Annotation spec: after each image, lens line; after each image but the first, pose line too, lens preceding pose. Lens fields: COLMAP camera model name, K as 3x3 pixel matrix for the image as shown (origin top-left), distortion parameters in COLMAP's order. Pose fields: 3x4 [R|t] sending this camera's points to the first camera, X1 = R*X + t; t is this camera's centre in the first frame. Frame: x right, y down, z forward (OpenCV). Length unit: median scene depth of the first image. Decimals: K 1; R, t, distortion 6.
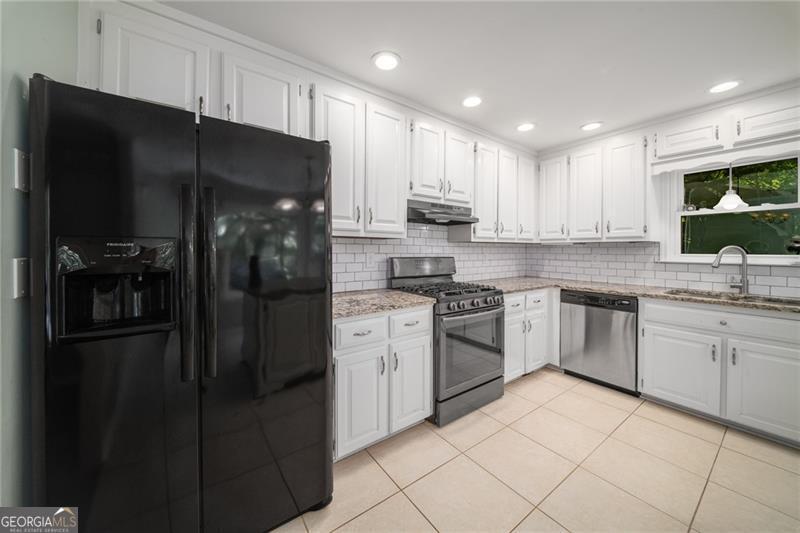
lens RADIAL K [[282.5, 0, 399.0], [0, 282.5, 248.3], [0, 0, 1]] dist [-0.009192, -0.000712]
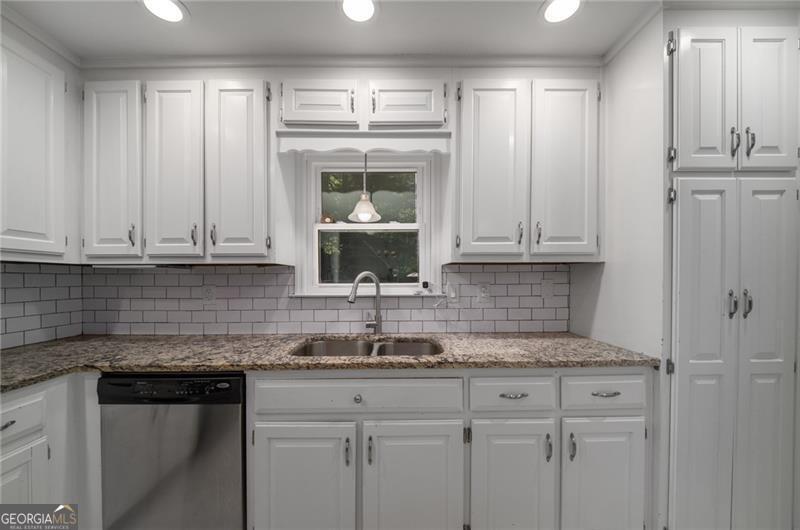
lens RADIAL K [[282.5, 0, 389.2], [0, 282.5, 279.2], [0, 0, 1]] dist [-0.009192, -0.000712]
pose [[0.583137, -0.008220, 0.812332, 0.523397], [0.003362, 0.999965, 0.007705, 0.004045], [-0.812367, -0.001762, 0.583144, 0.434081]]
